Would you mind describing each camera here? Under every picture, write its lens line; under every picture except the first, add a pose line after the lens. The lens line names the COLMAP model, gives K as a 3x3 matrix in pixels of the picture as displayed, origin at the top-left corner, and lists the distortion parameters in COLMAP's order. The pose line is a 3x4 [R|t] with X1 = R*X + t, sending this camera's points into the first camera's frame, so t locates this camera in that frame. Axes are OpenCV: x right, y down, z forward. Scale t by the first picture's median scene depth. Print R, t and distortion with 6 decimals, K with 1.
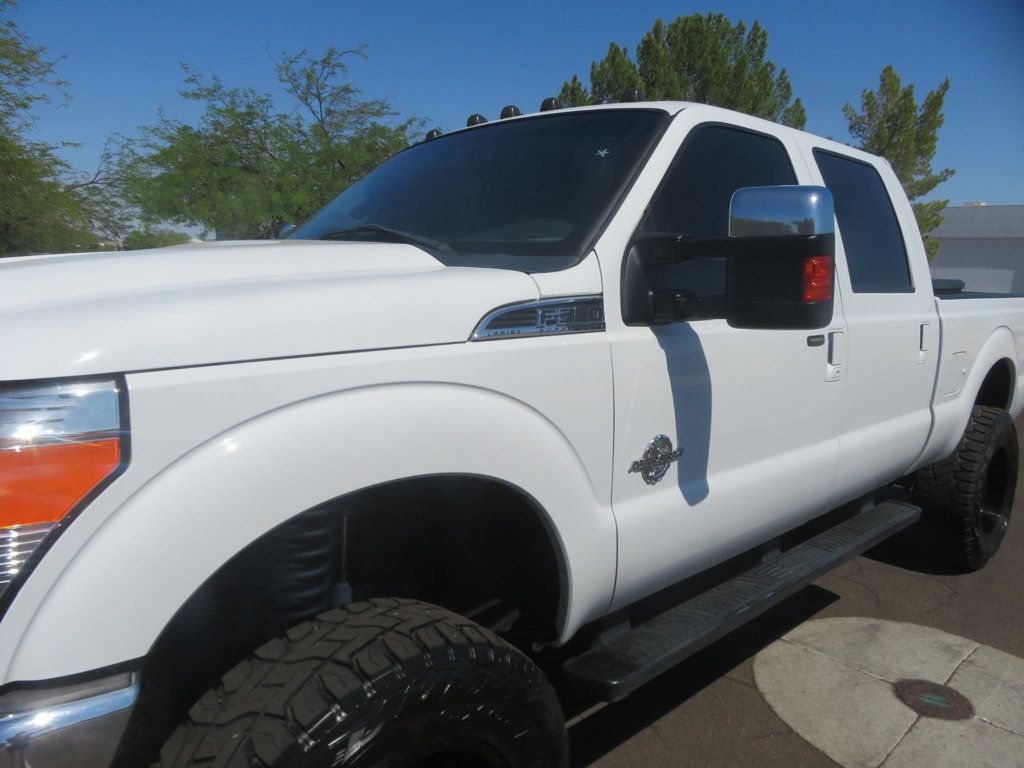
lens RADIAL K [[748.2, 0, 516.2], [0, 748.2, 381.4], [0, 0, 1]] dist [-0.007110, 0.013321]
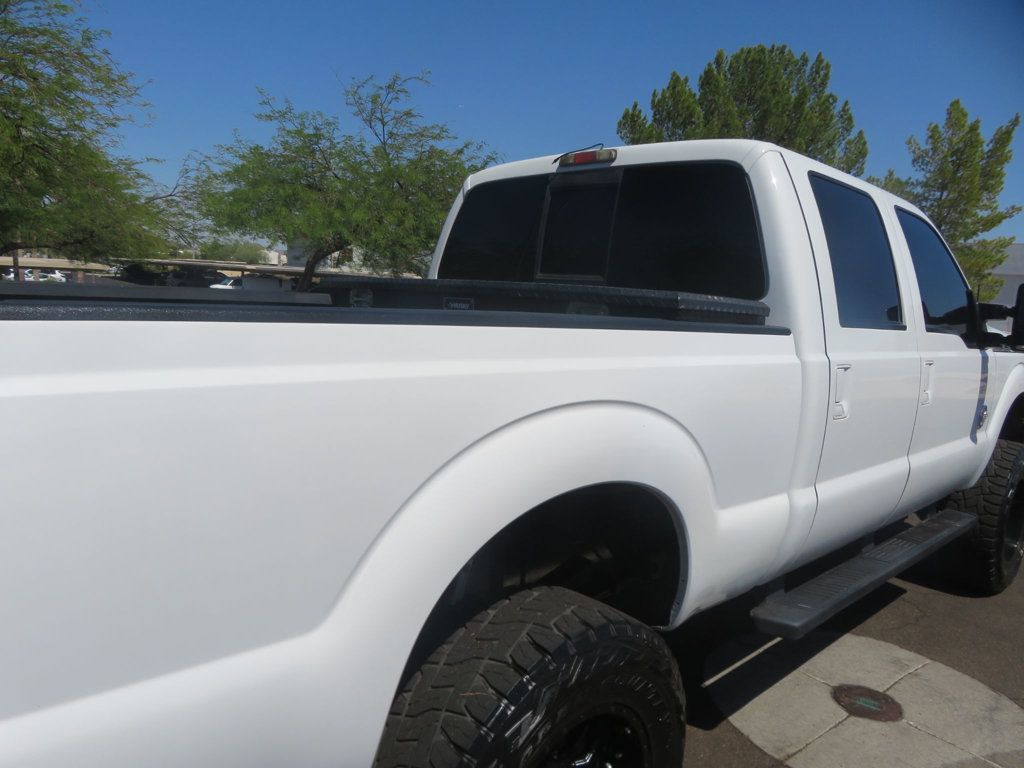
lens RADIAL K [[748.2, 0, 515.1], [0, 748.2, 383.6], [0, 0, 1]] dist [-0.007110, 0.013321]
pose [[0.995714, 0.047872, -0.079131, 0.085275], [-0.049814, 0.998500, -0.022742, 0.012696], [0.077923, 0.026587, 0.996605, -0.086698]]
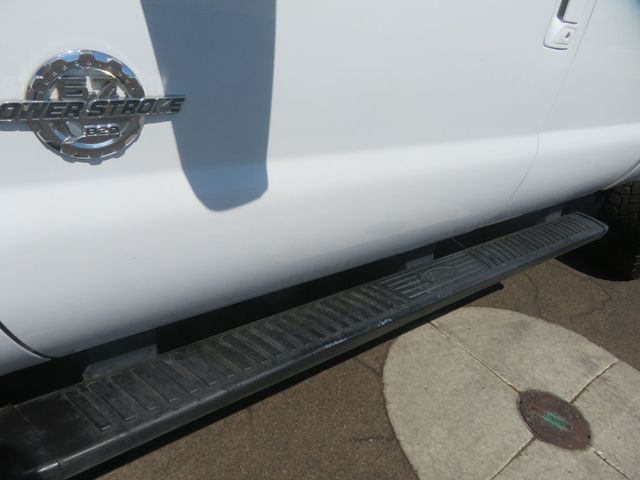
lens RADIAL K [[467.6, 0, 321.4], [0, 467.6, 236.9], [0, 0, 1]] dist [-0.007110, 0.013321]
pose [[0.985682, 0.167618, -0.018333, 0.164152], [-0.151464, 0.927936, 0.340578, 0.028651], [0.074099, -0.332925, 0.940037, 0.347144]]
